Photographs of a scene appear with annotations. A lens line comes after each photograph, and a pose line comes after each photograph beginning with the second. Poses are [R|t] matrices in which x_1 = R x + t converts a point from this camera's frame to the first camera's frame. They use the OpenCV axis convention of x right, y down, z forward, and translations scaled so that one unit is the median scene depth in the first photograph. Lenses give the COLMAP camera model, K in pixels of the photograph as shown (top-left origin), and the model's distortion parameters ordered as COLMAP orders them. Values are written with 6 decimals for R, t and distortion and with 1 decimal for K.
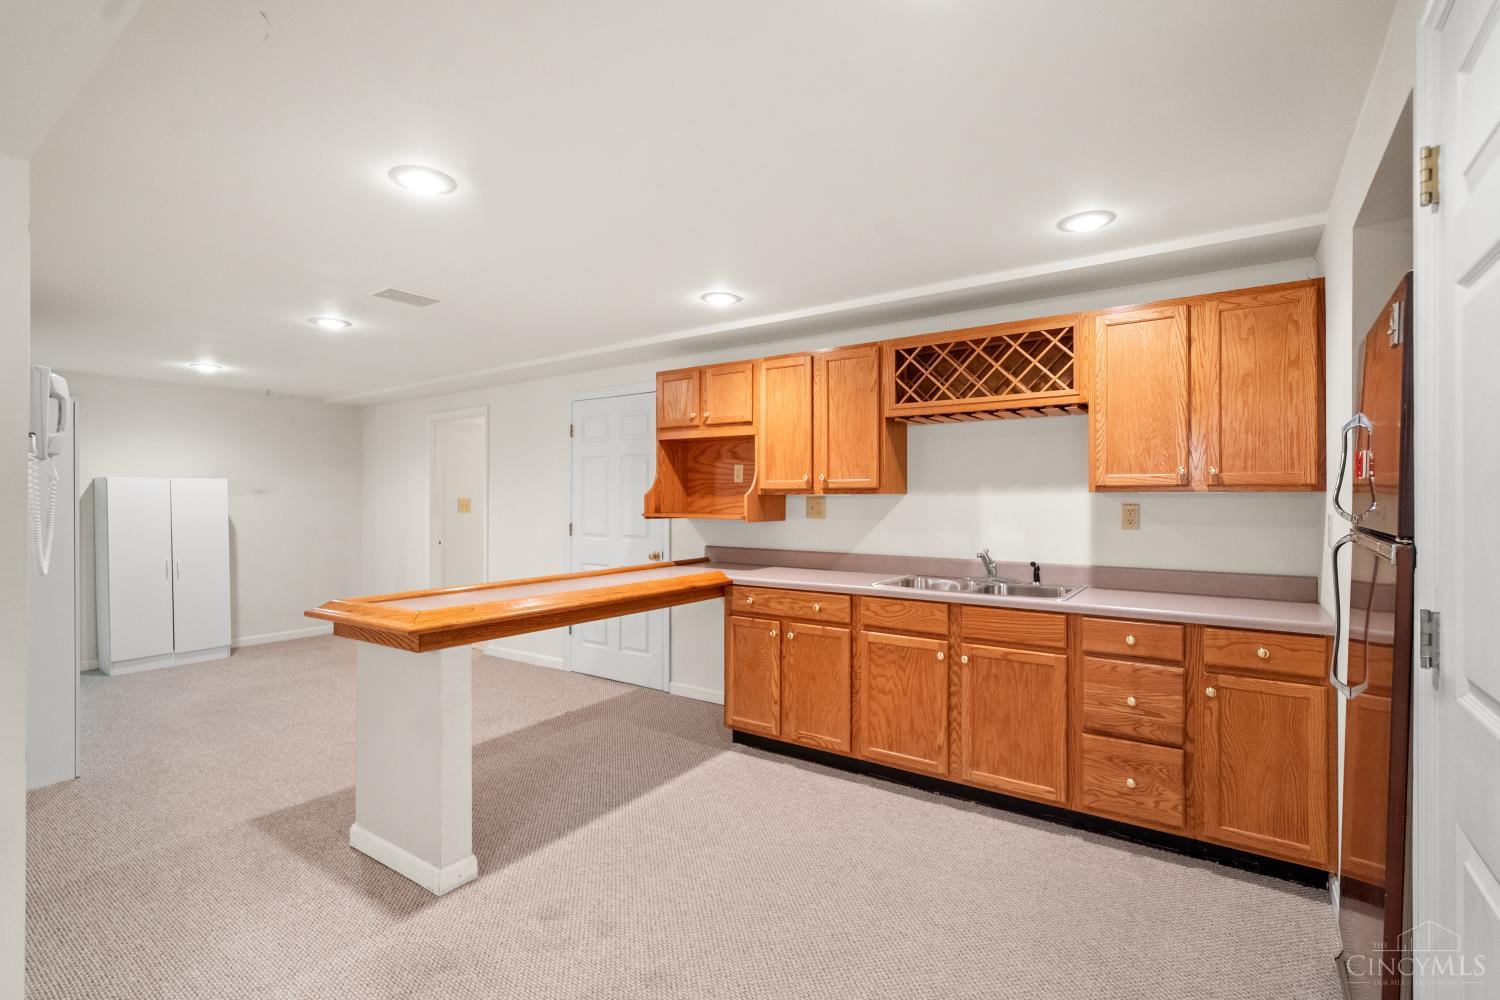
lens RADIAL K [[702.1, 0, 736.0], [0, 702.1, 496.8], [0, 0, 1]] dist [0.001930, 0.007179]
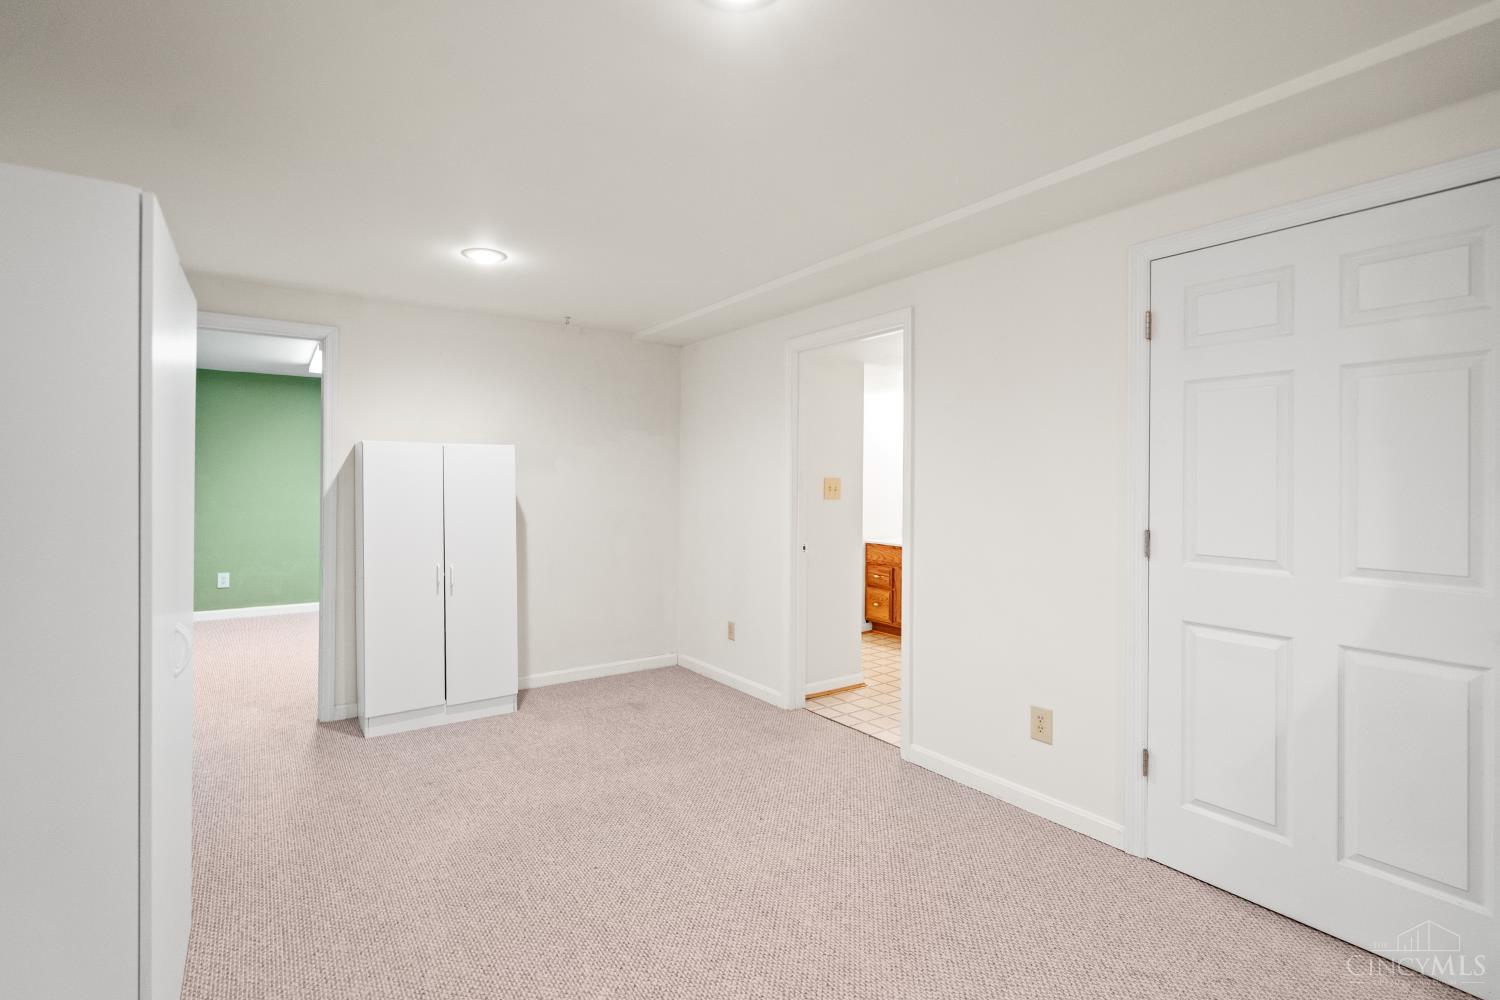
lens RADIAL K [[693.2, 0, 744.4], [0, 693.2, 480.6], [0, 0, 1]] dist [0.000322, 0.006557]
pose [[0.948446, 0.005903, -0.316885, -0.541933], [-0.006140, 0.999981, 0.000250, 0.011712], [0.316881, 0.001708, 0.948464, 0.785737]]
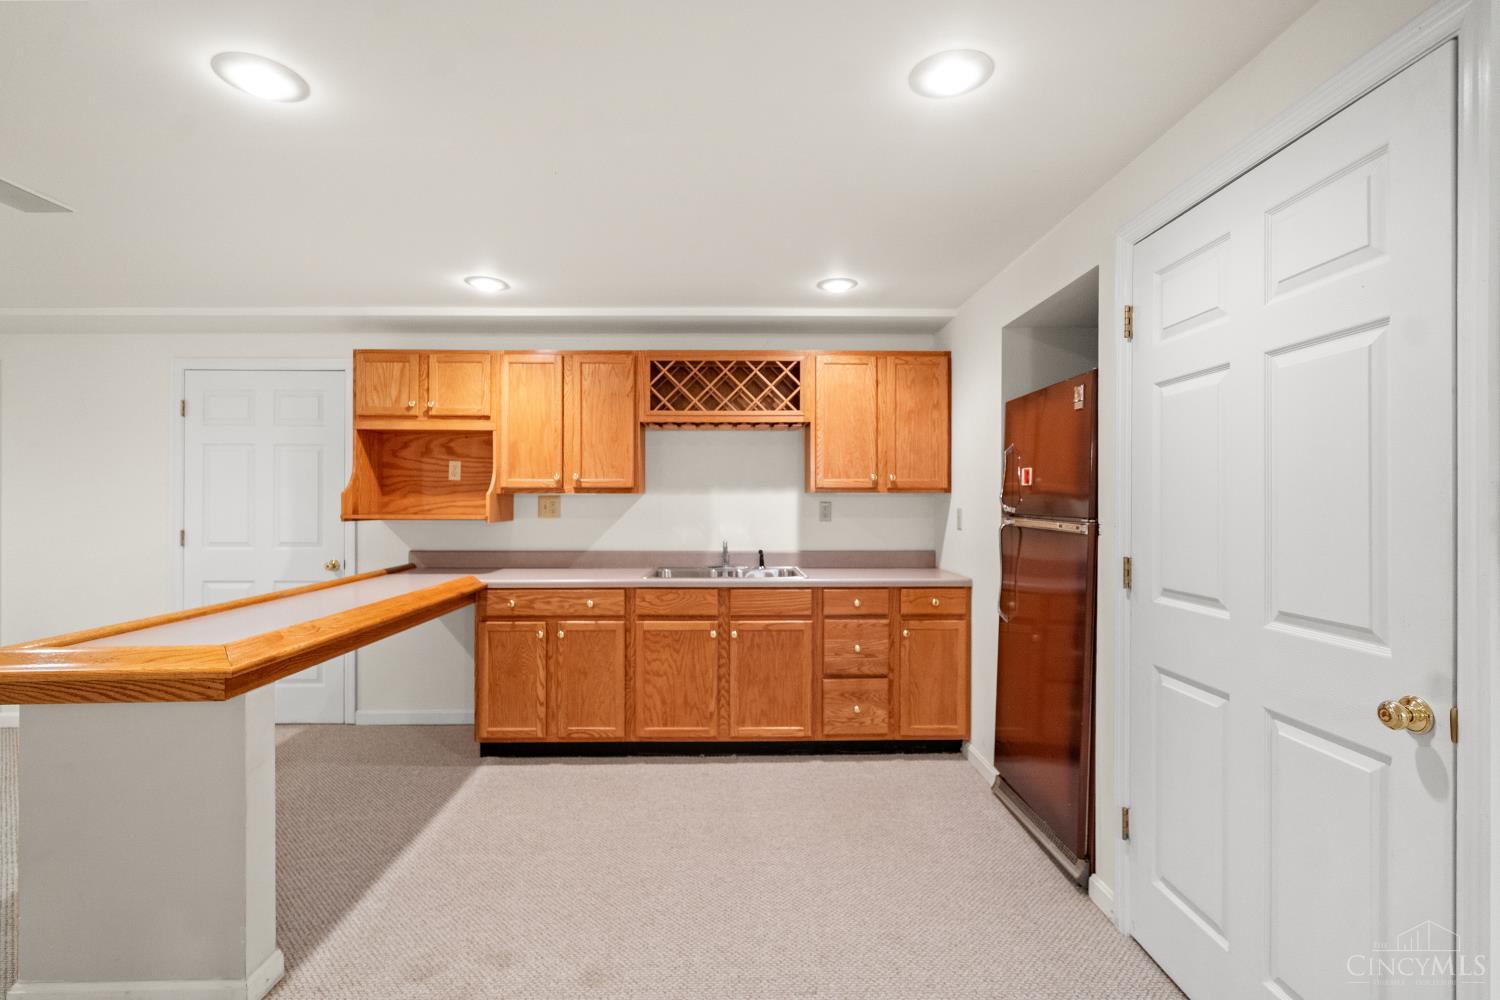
lens RADIAL K [[695.5, 0, 750.0], [0, 695.5, 500.0], [0, 0, 1]] dist [-0.002868, 0.005620]
pose [[0.803522, -0.000911, 0.595274, -0.302334], [-0.001434, 0.999993, 0.003467, 0.002455], [-0.595273, -0.003640, 0.803516, 0.044643]]
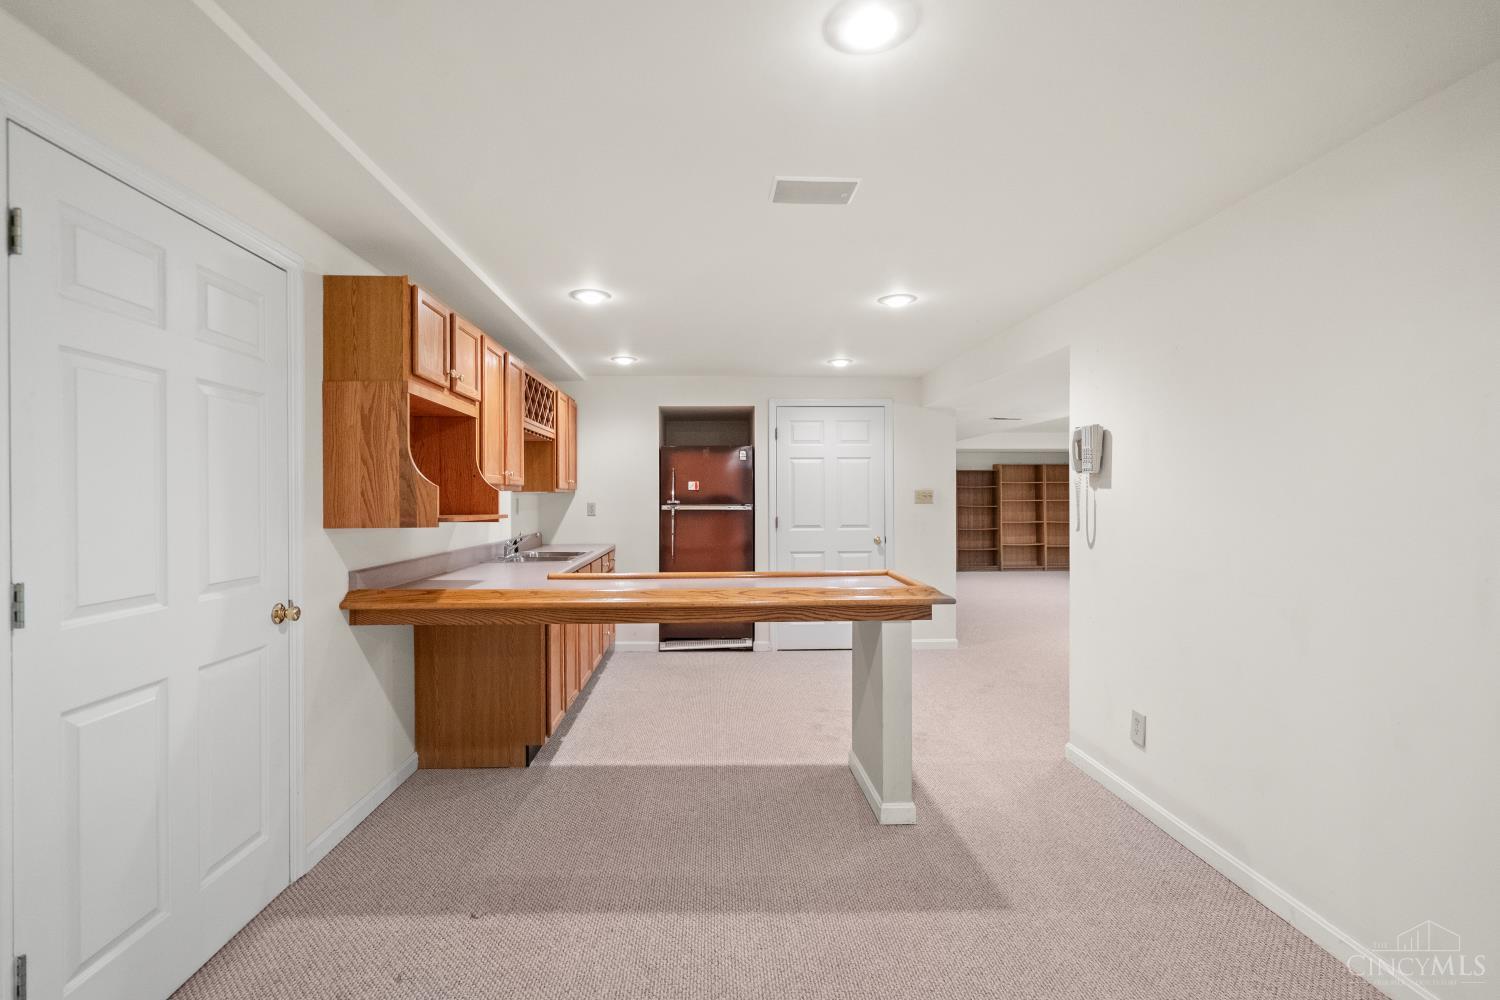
lens RADIAL K [[702.1, 0, 736.0], [0, 702.1, 496.8], [0, 0, 1]] dist [0.001930, 0.007179]
pose [[-0.624330, 0.000173, 0.781161, -0.977424], [-0.002029, 0.999996, -0.001843, 0.008413], [-0.781158, -0.002735, -0.624327, 1.524771]]
